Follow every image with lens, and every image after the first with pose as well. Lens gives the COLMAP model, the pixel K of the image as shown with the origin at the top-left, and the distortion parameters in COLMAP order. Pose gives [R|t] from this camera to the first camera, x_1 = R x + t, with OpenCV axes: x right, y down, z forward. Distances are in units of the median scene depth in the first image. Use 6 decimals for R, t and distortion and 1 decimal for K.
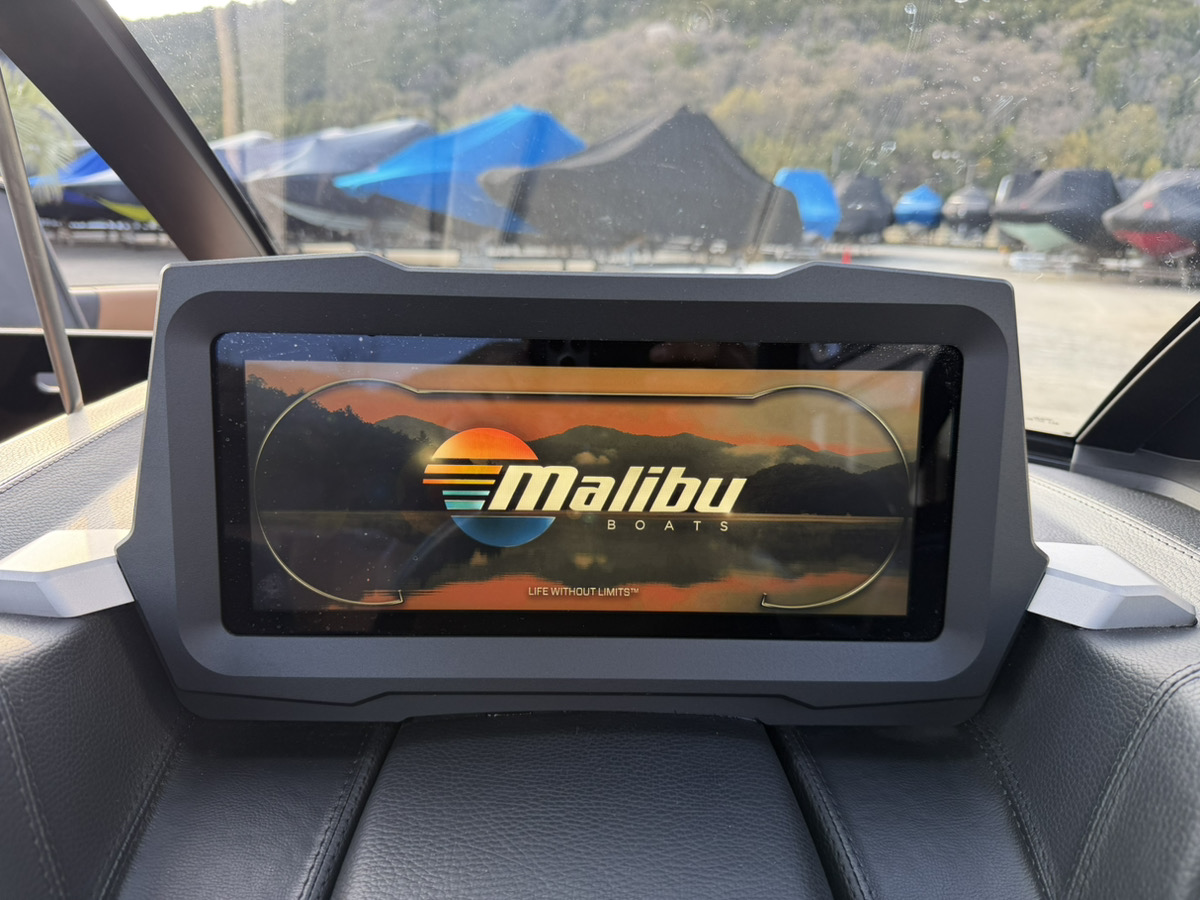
lens RADIAL K [[834.0, 0, 602.2], [0, 834.0, 449.0], [0, 0, 1]] dist [0.013221, -0.018701]
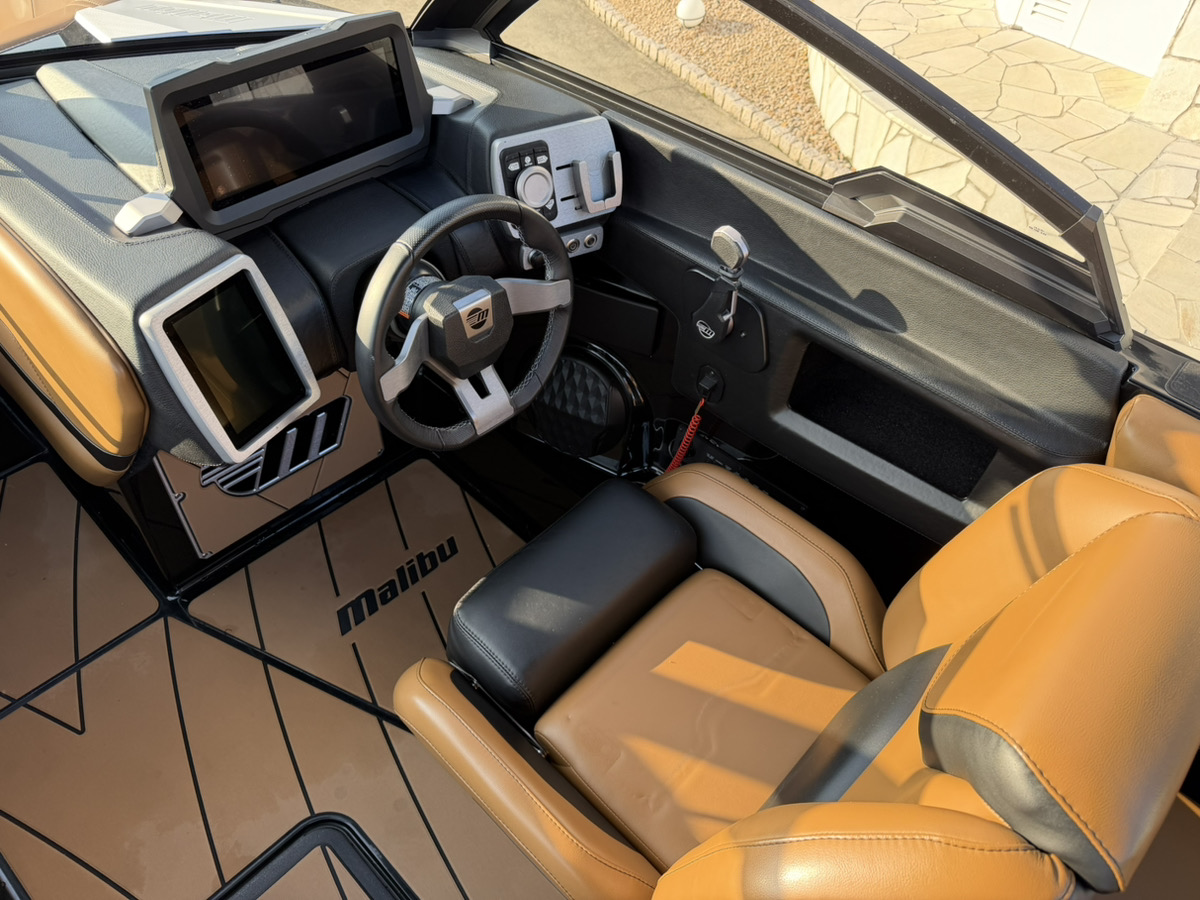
lens RADIAL K [[845.0, 0, 600.0], [0, 845.0, 450.0], [0, 0, 1]] dist [0.009892, -0.001339]
pose [[0.692104, -0.518466, 0.502181, -1.384629], [0.179659, 0.797579, 0.575838, -0.550118], [-0.699081, -0.308319, 0.645155, -2.006858]]
